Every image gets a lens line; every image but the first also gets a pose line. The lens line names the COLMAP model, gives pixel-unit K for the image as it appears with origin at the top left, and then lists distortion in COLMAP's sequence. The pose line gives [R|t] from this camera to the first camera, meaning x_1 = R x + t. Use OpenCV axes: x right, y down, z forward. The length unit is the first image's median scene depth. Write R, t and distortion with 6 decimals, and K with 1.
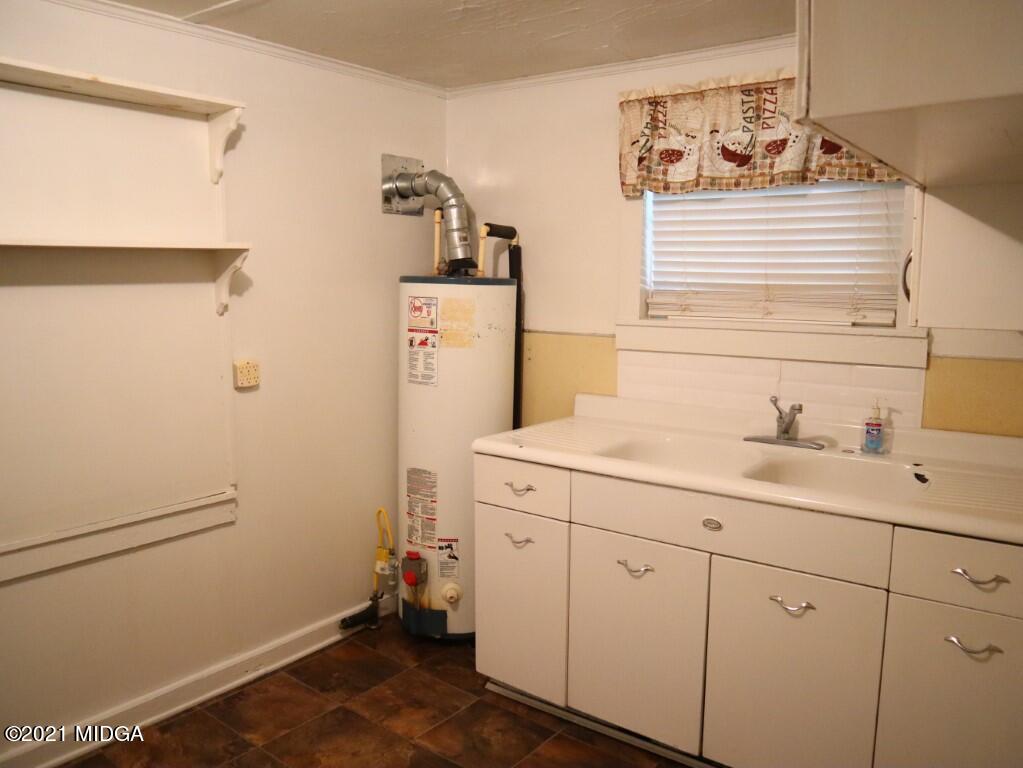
lens RADIAL K [[795.6, 0, 508.1], [0, 795.6, 388.2], [0, 0, 1]] dist [-0.124744, 0.077572]
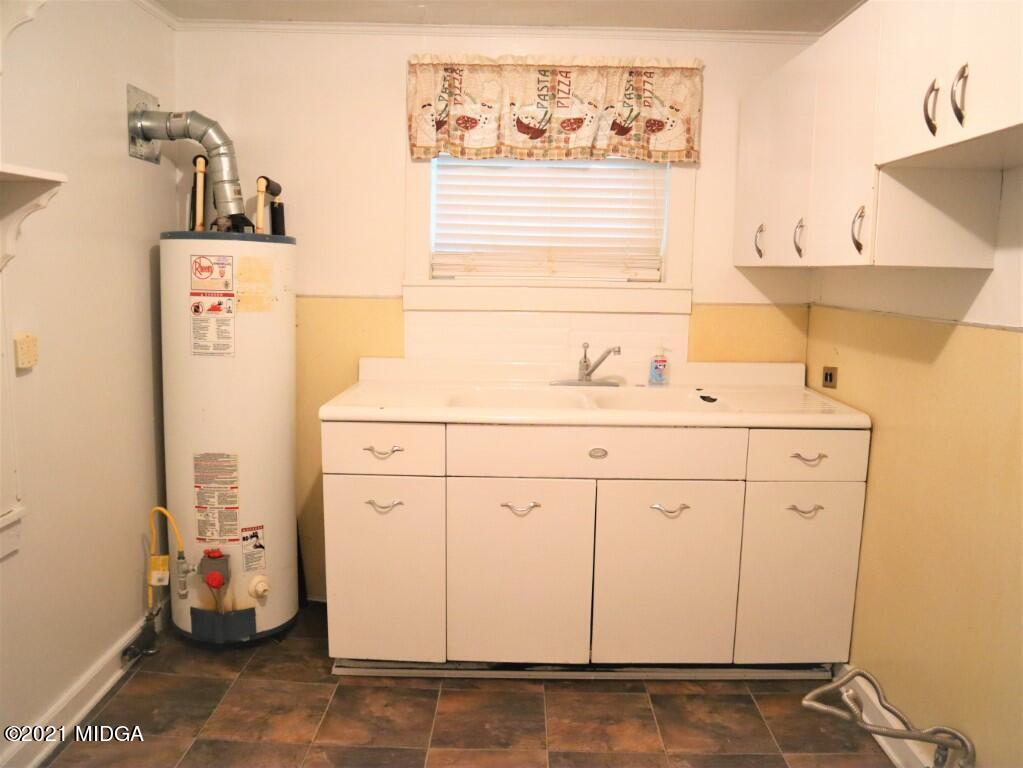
lens RADIAL K [[795.6, 0, 515.9], [0, 795.6, 388.7], [0, 0, 1]] dist [-0.124744, 0.077572]
pose [[0.791319, -0.079472, 0.606216, -0.413430], [0.068189, 0.996802, 0.041666, 0.019979], [-0.607589, 0.008366, 0.794208, 0.130360]]
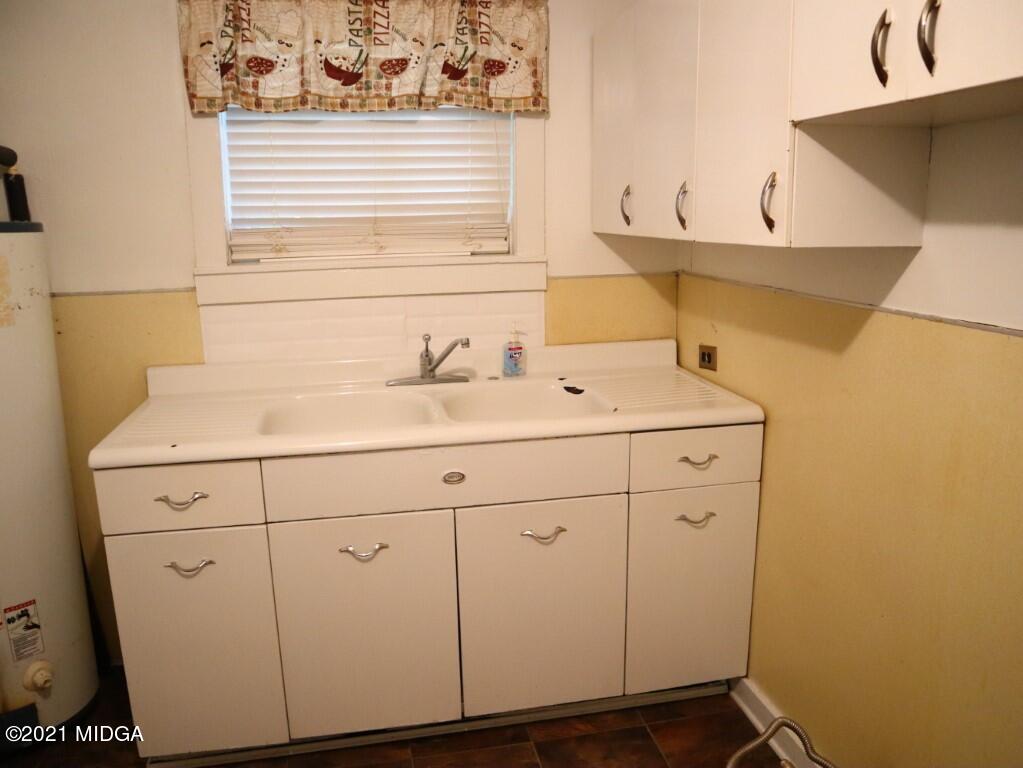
lens RADIAL K [[795.6, 0, 518.2], [0, 795.6, 393.0], [0, 0, 1]] dist [-0.124744, 0.077572]
pose [[0.639176, -0.180252, 0.747638, -0.297213], [0.118230, 0.983619, 0.136068, -0.034728], [-0.759918, 0.001422, 0.650017, 0.266362]]
